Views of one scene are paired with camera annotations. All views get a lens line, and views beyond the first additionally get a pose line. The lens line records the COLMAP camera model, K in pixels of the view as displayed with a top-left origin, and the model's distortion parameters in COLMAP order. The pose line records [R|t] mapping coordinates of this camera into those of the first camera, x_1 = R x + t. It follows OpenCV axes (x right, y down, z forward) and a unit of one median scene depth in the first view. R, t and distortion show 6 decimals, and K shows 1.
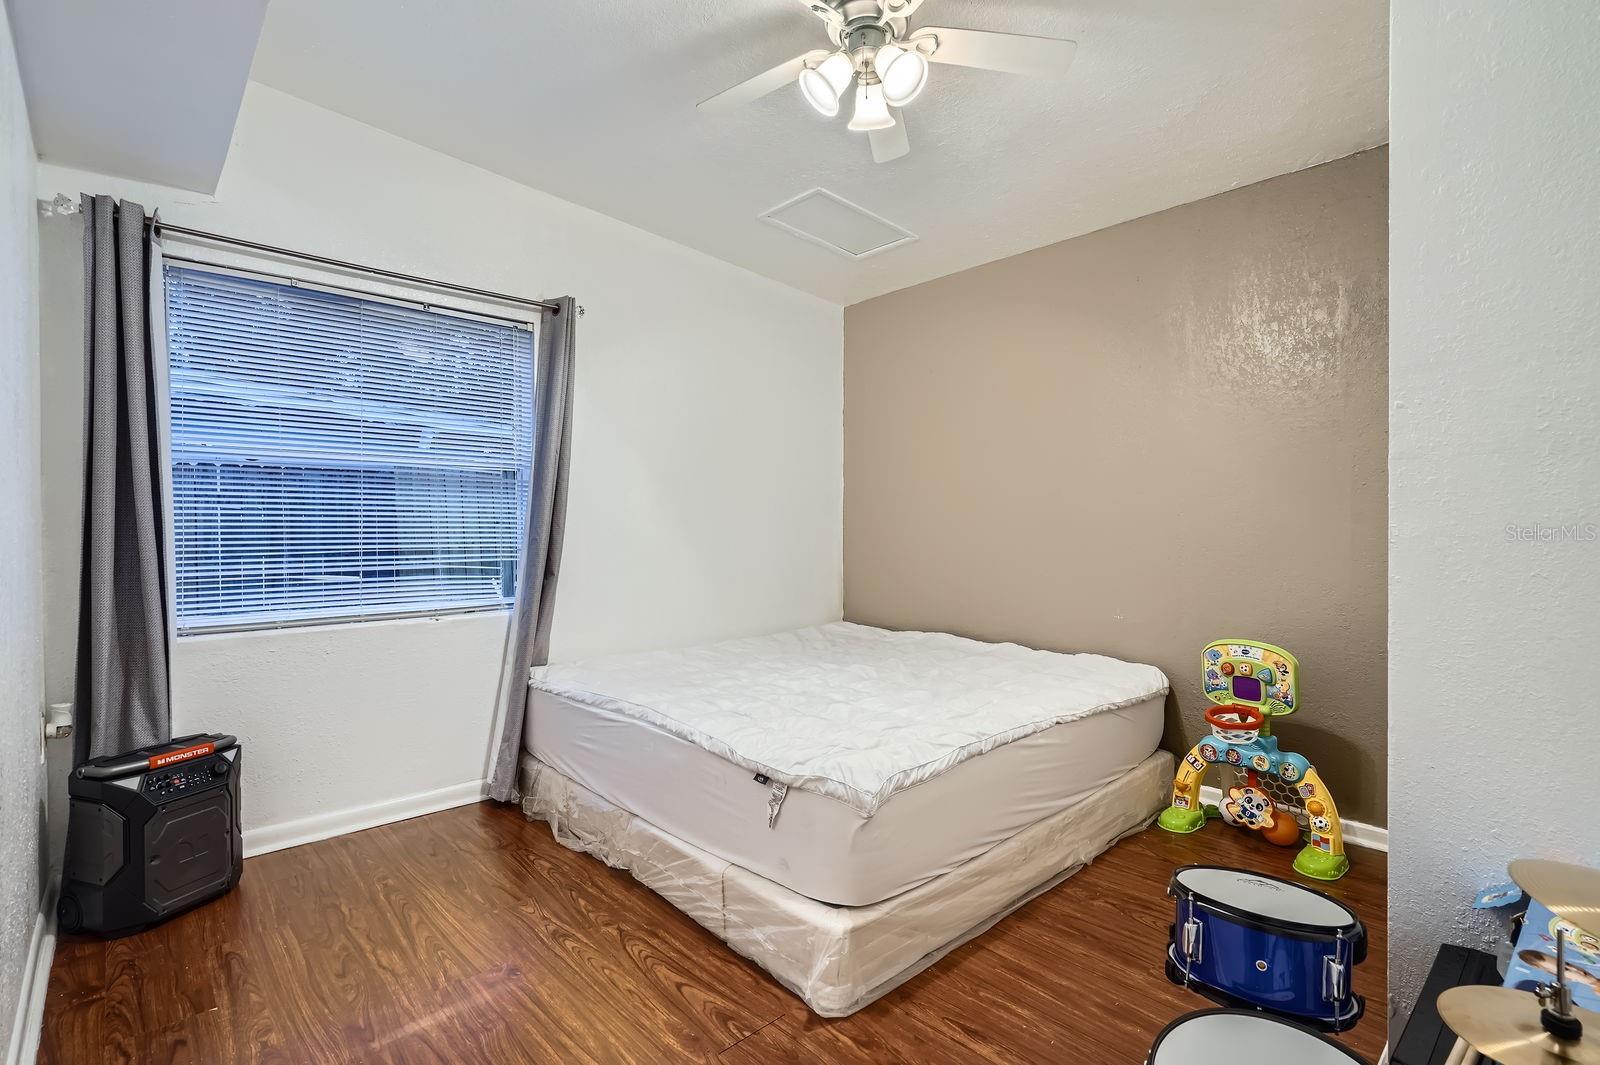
lens RADIAL K [[740.1, 0, 797.4], [0, 740.1, 526.5], [0, 0, 1]] dist [0.001588, -0.002333]
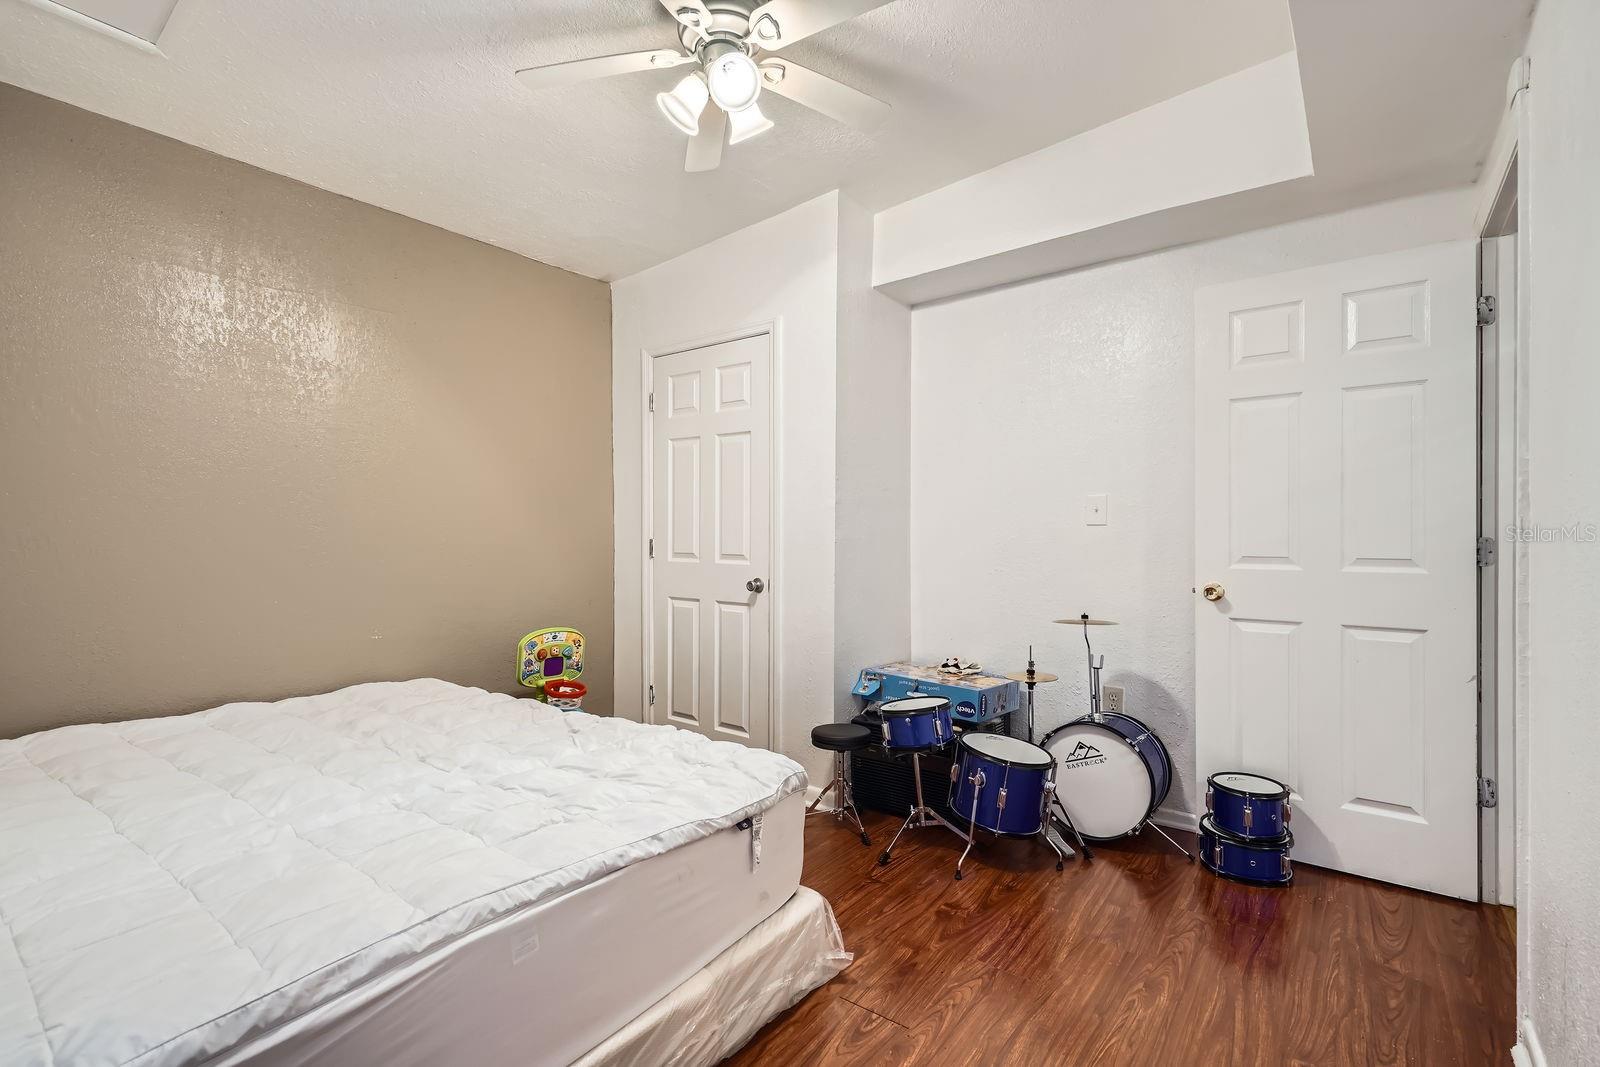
lens RADIAL K [[740.1, 0, 796.8], [0, 740.1, 533.5], [0, 0, 1]] dist [0.001588, -0.002333]
pose [[-0.168030, -0.000109, 0.985782, -0.734460], [0.006023, 0.999981, 0.001138, -0.003569], [-0.985763, 0.006129, -0.168026, 0.863439]]
